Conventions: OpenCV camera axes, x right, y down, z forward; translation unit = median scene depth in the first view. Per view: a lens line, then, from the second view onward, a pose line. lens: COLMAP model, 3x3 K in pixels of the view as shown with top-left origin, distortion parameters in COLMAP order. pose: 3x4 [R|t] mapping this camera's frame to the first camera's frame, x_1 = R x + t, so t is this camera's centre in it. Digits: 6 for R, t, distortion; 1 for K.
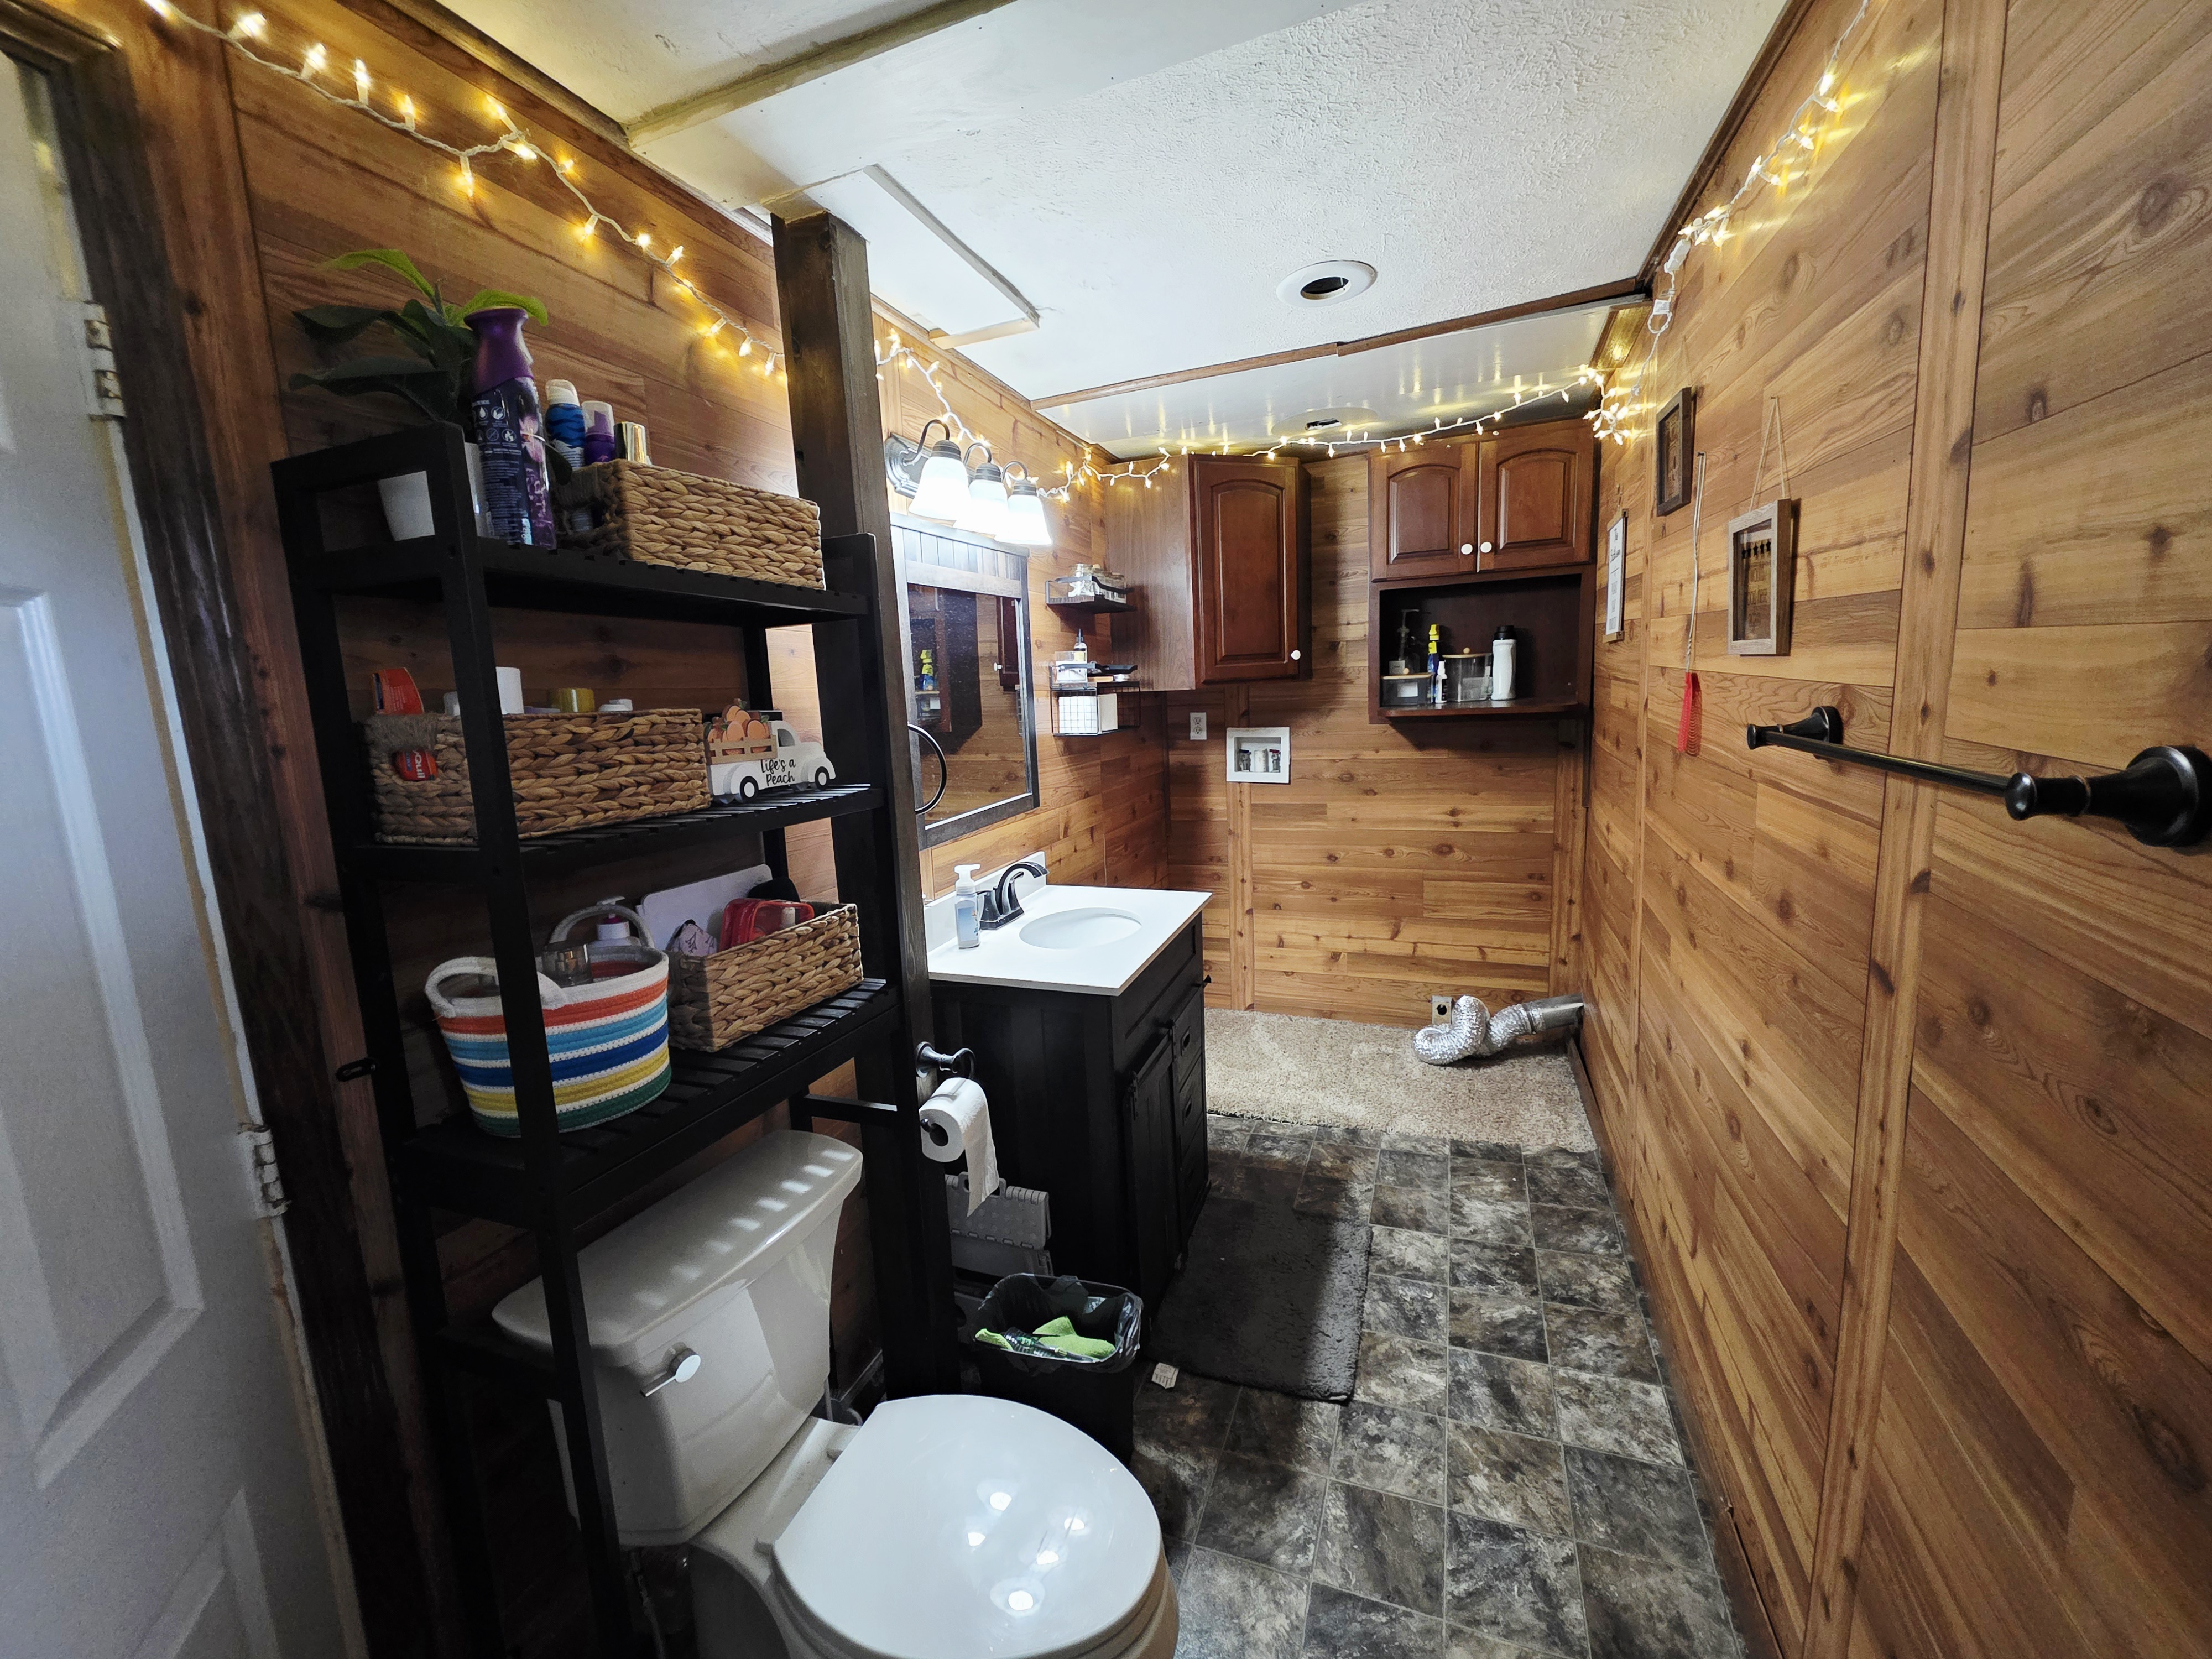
lens RADIAL K [[888.6, 0, 1103.7], [0, 888.6, 820.0], [0, 0, 1]] dist [0.002975, 0.000110]
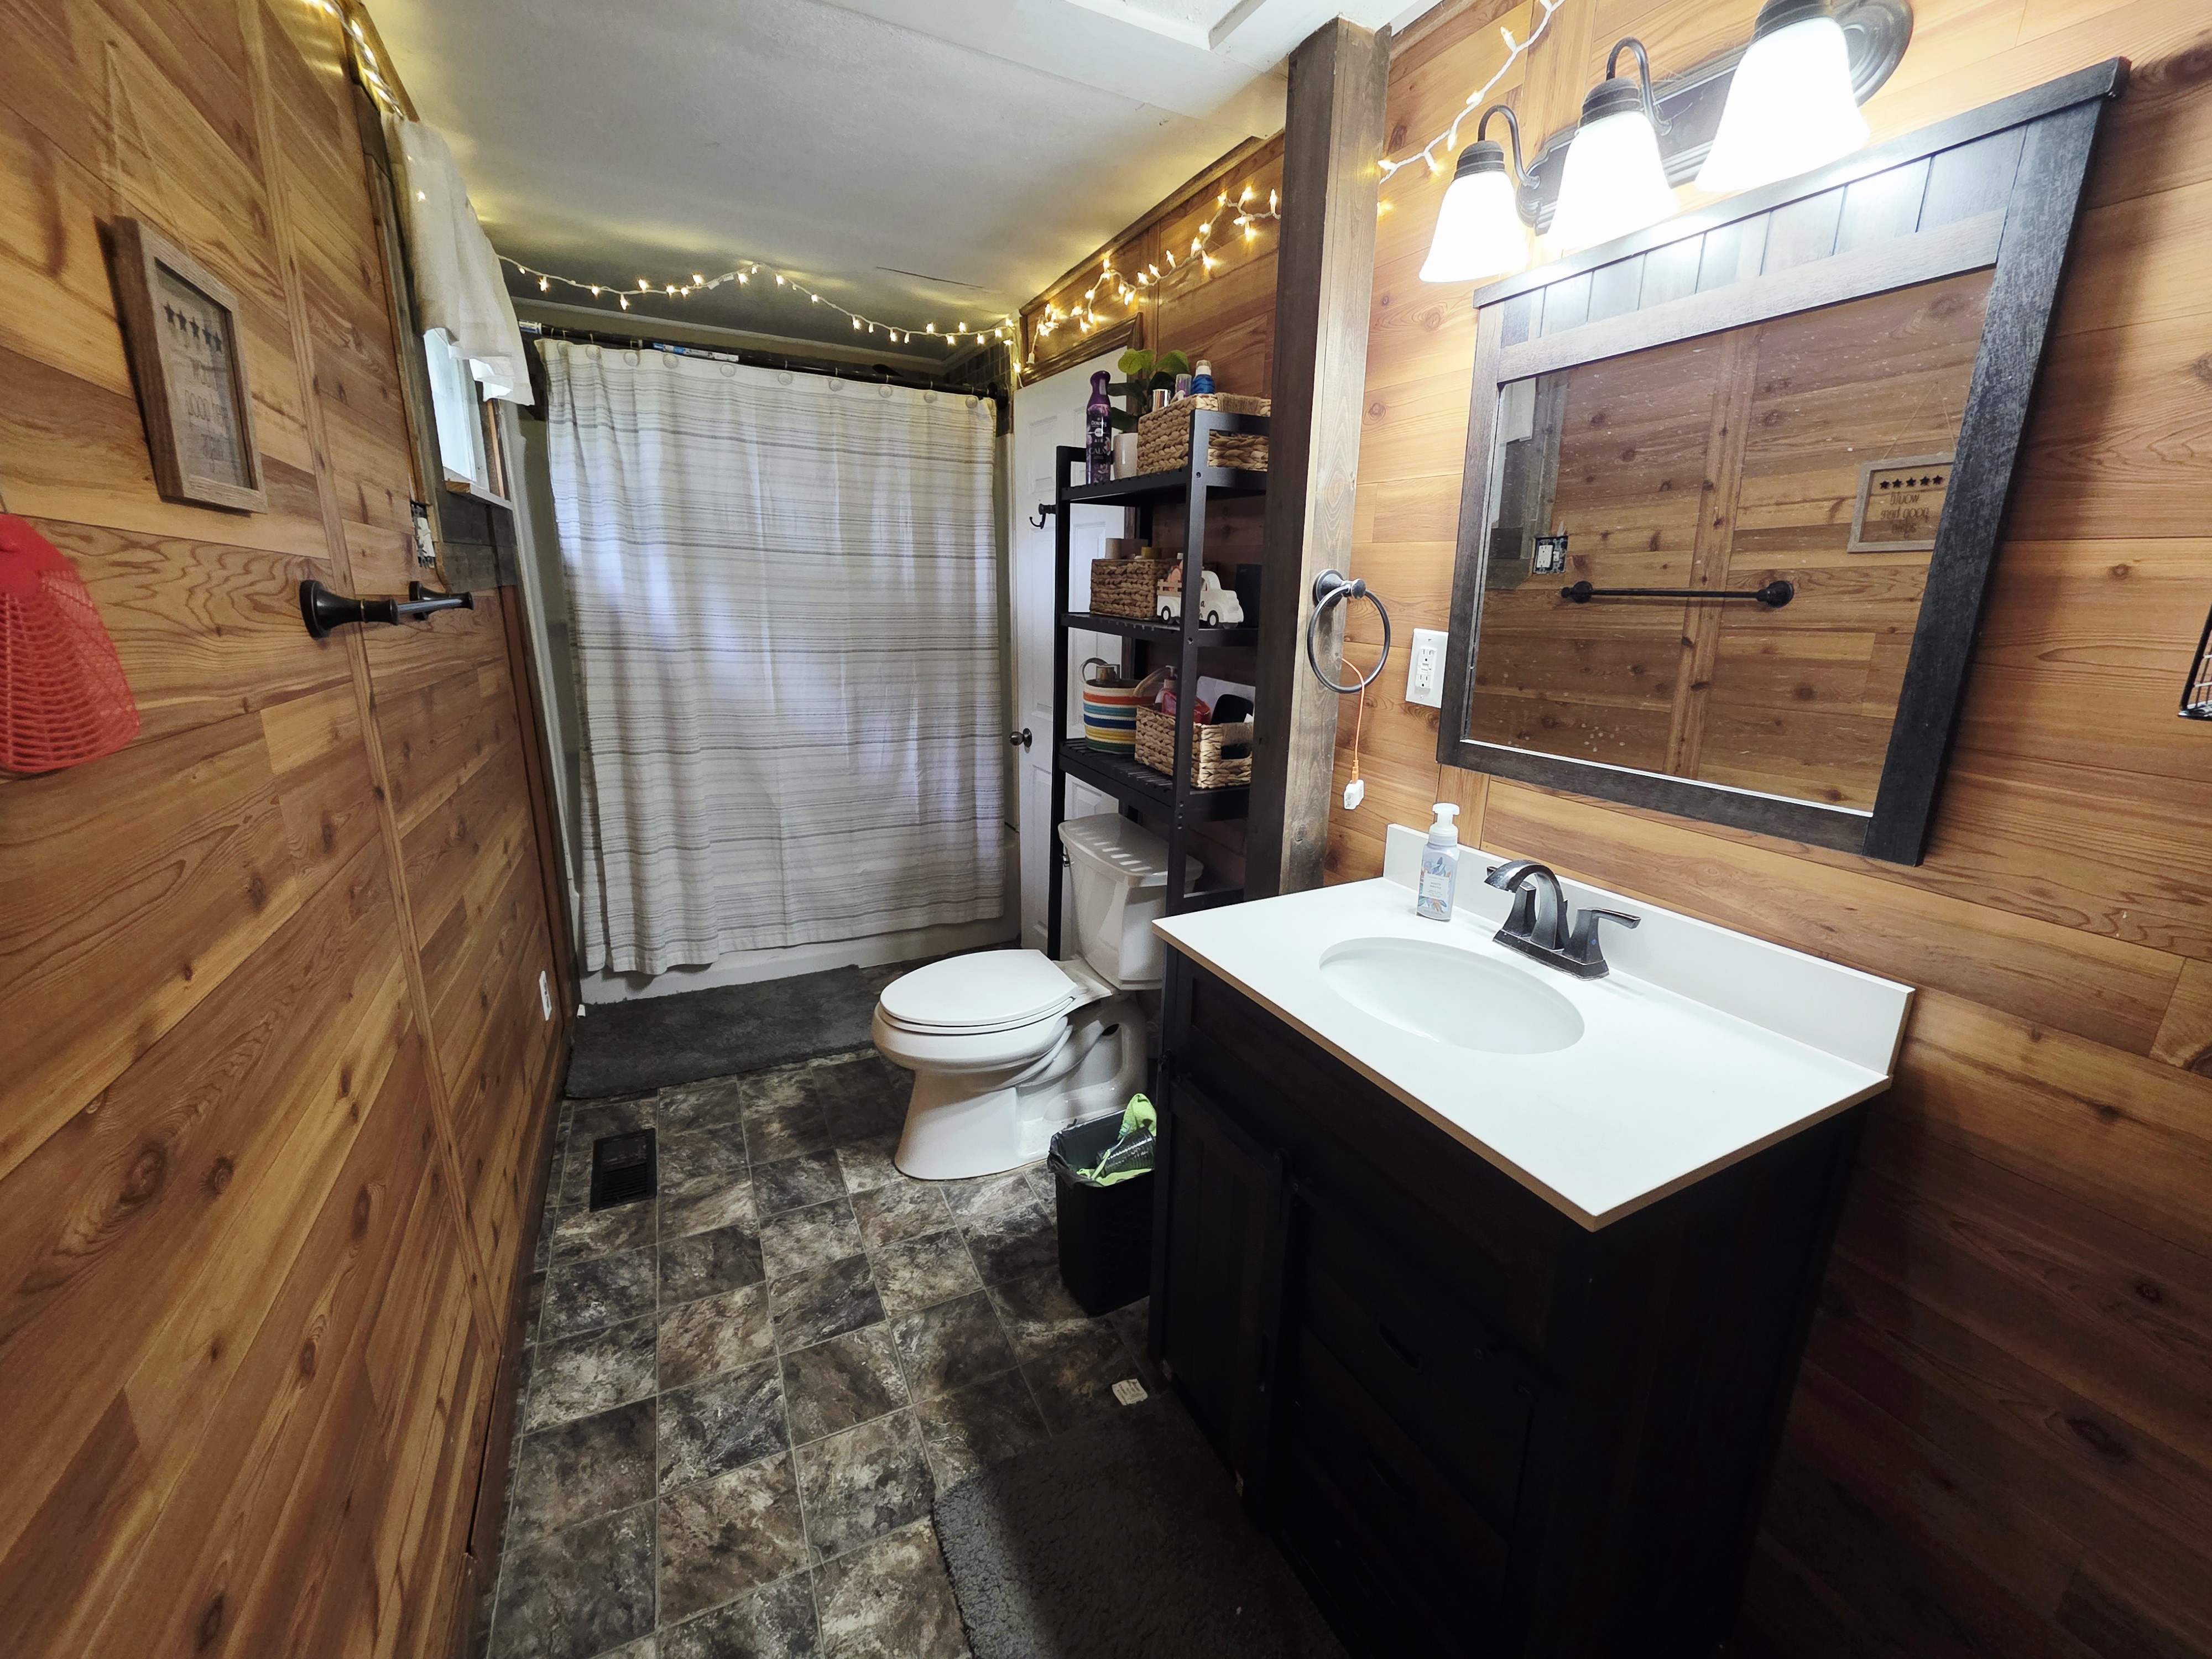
lens RADIAL K [[888.6, 0, 1103.7], [0, 888.6, 820.0], [0, 0, 1]] dist [0.002975, 0.000110]
pose [[-0.680320, 0.226216, -0.697131, 0.669228], [-0.090927, 0.917776, 0.386548, -0.237493], [0.727253, 0.326364, -0.603812, 1.598220]]
